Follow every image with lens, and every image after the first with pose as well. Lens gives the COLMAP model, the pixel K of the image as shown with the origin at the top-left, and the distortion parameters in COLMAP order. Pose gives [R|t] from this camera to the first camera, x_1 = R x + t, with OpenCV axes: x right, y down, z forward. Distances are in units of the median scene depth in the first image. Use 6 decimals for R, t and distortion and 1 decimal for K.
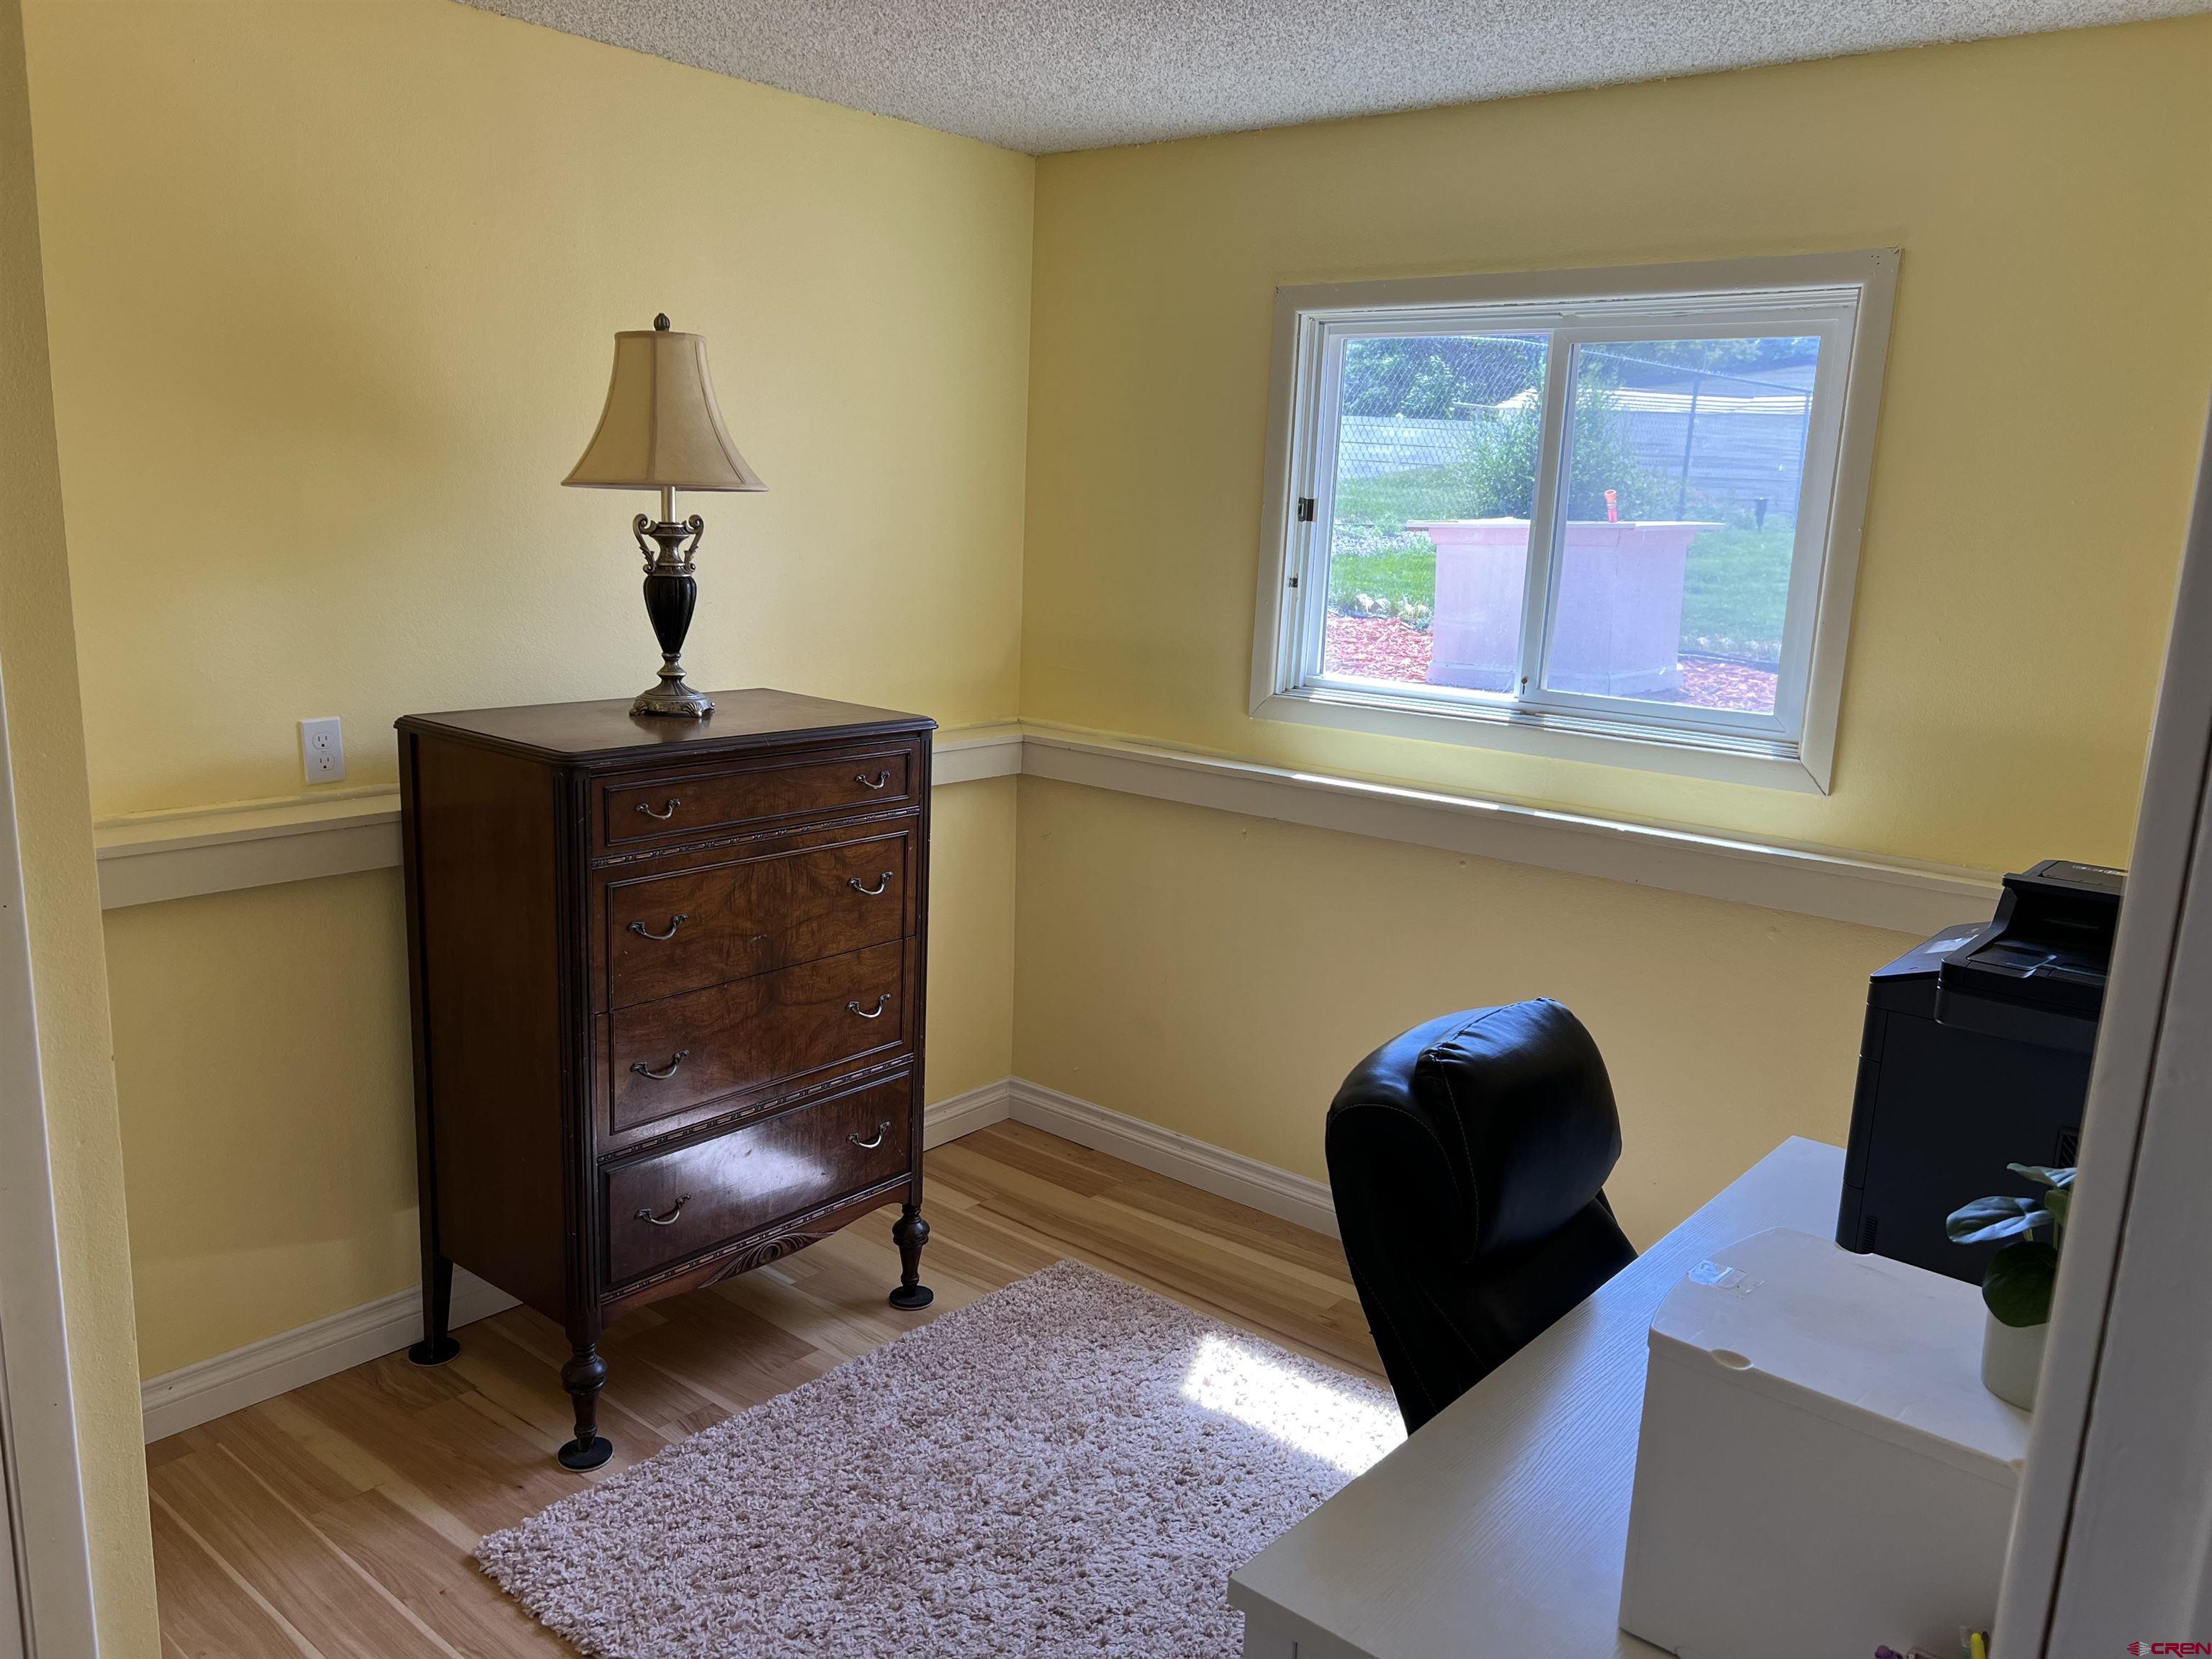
lens RADIAL K [[1694.2, 0, 1106.0], [0, 1694.2, 829.5], [0, 0, 1]] dist [0.007451, -0.001311]
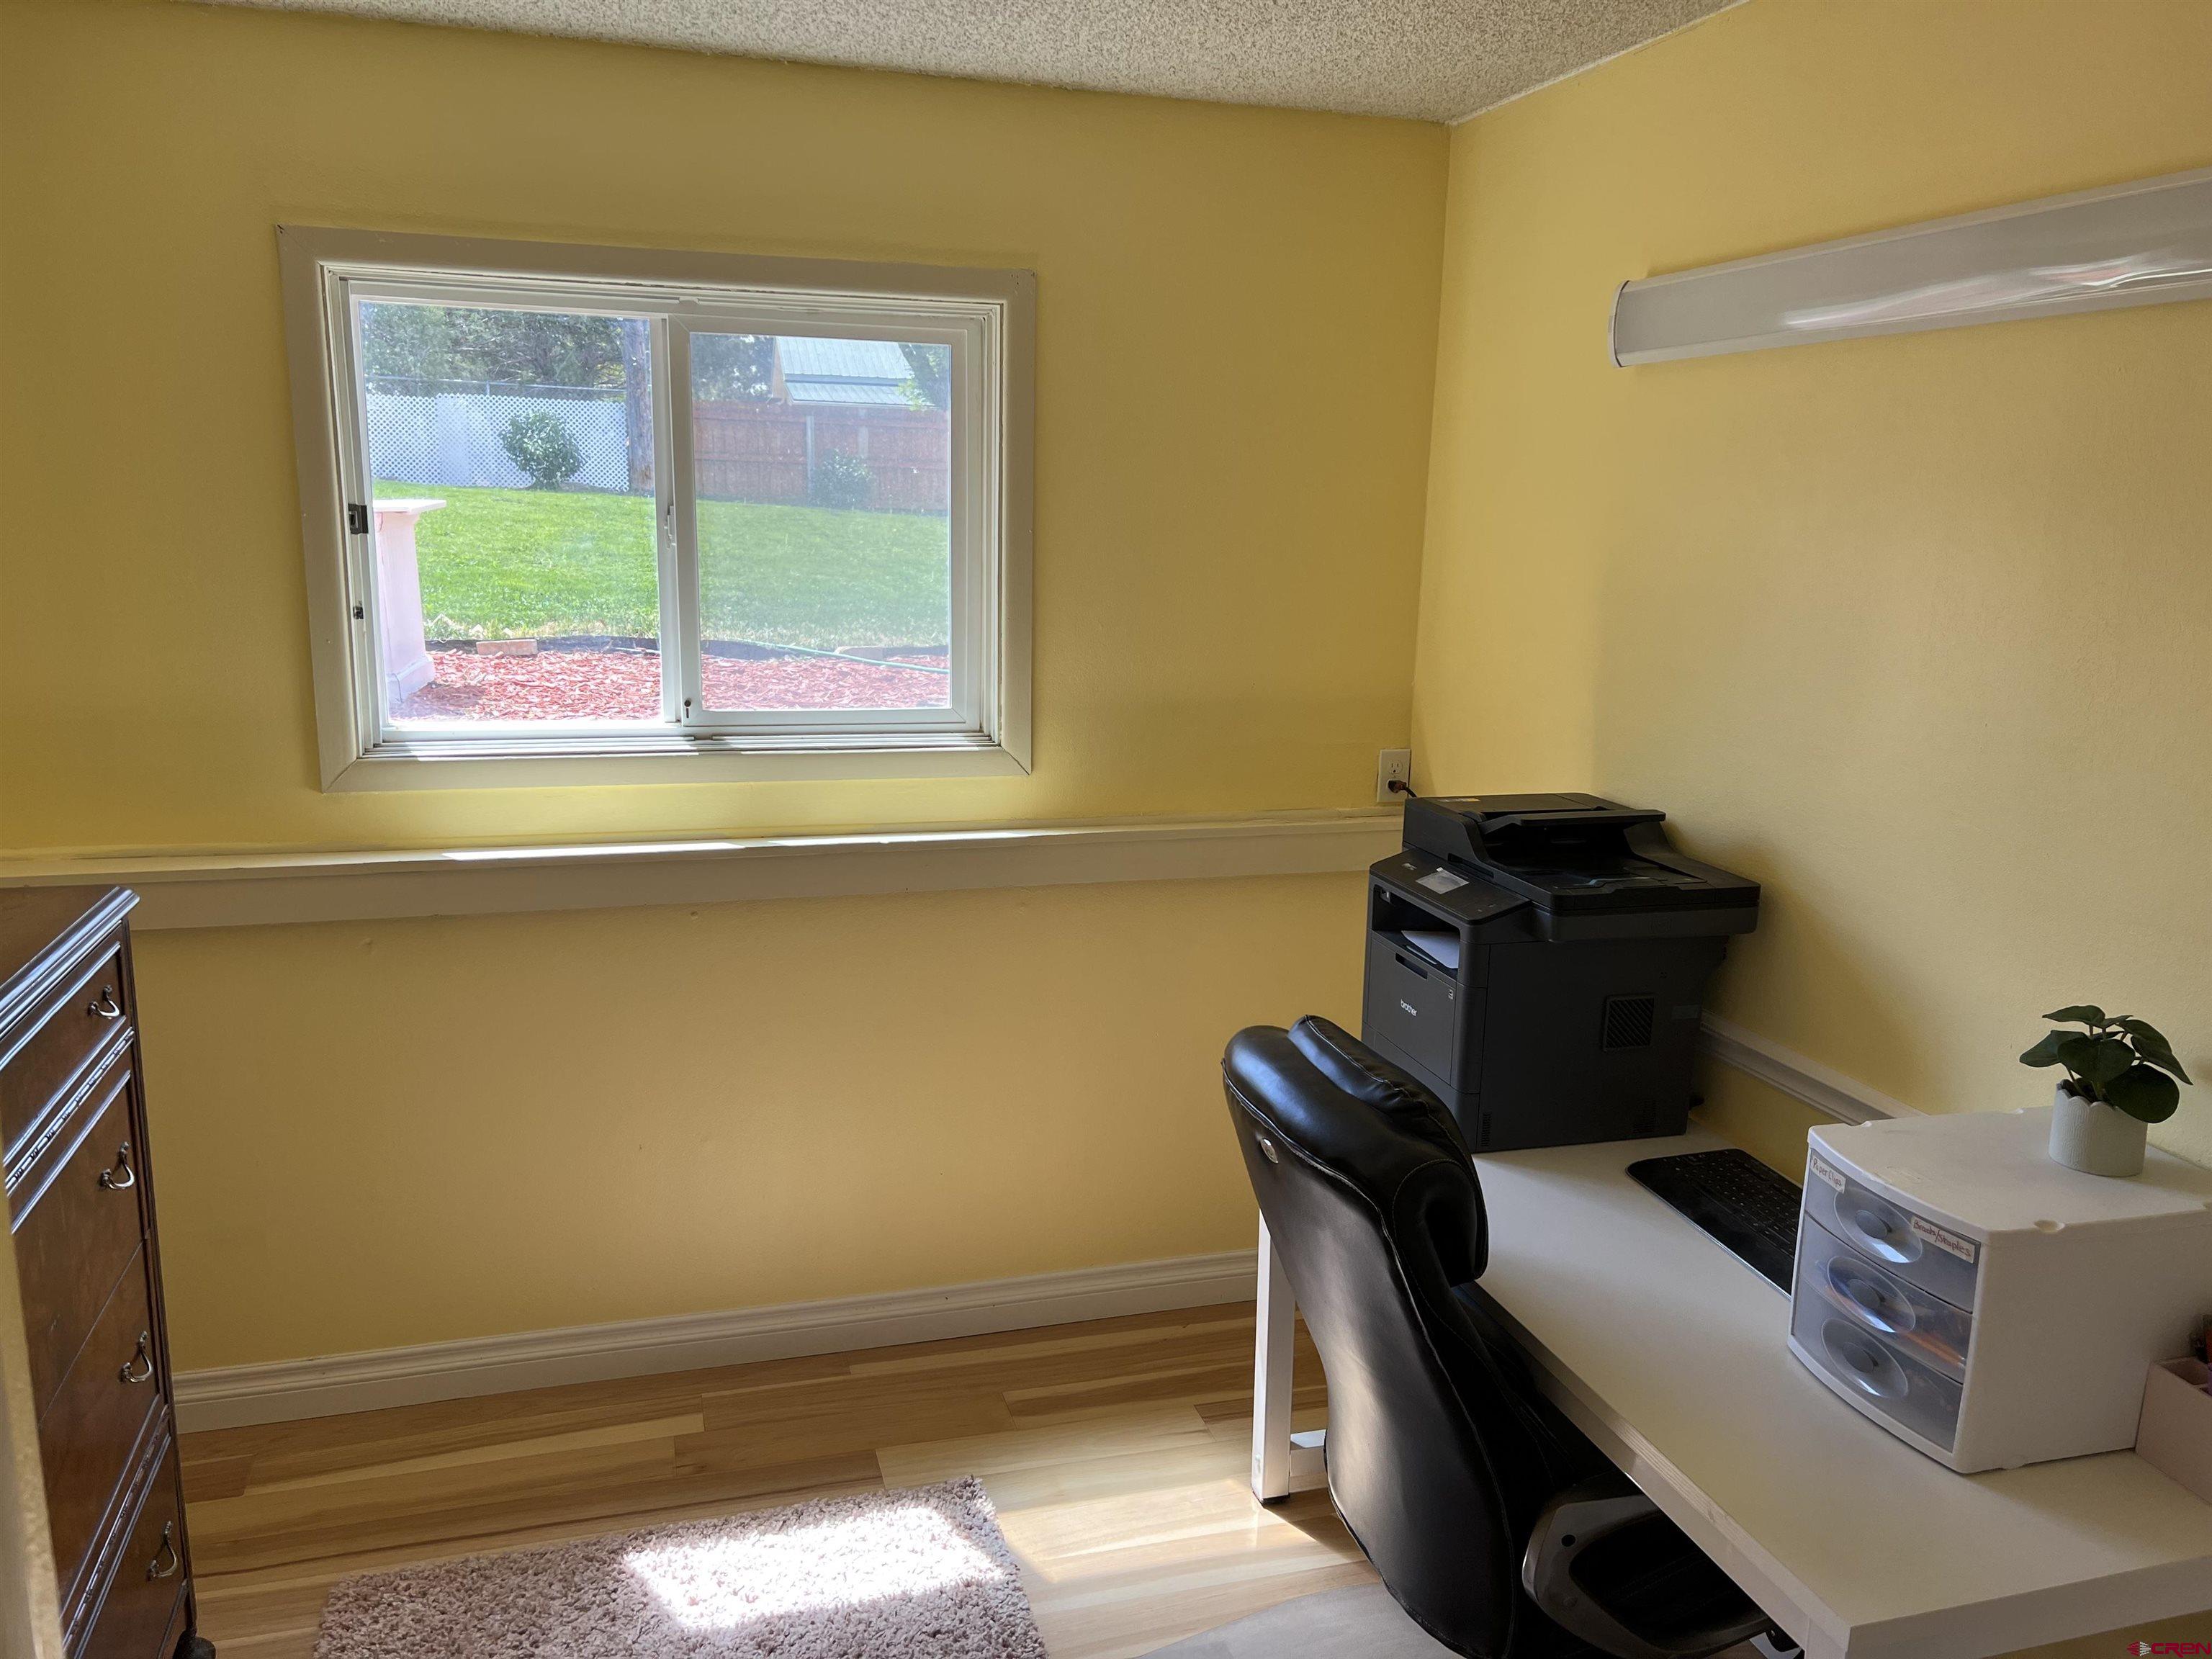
lens RADIAL K [[1672.4, 0, 1106.0], [0, 1672.4, 829.5], [0, 0, 1]] dist [0.035381, -0.000574]
pose [[0.544675, -0.183453, 0.818336, -0.381274], [0.161844, 0.980432, 0.112070, -0.086087], [-0.822883, 0.071401, 0.563708, 0.313749]]
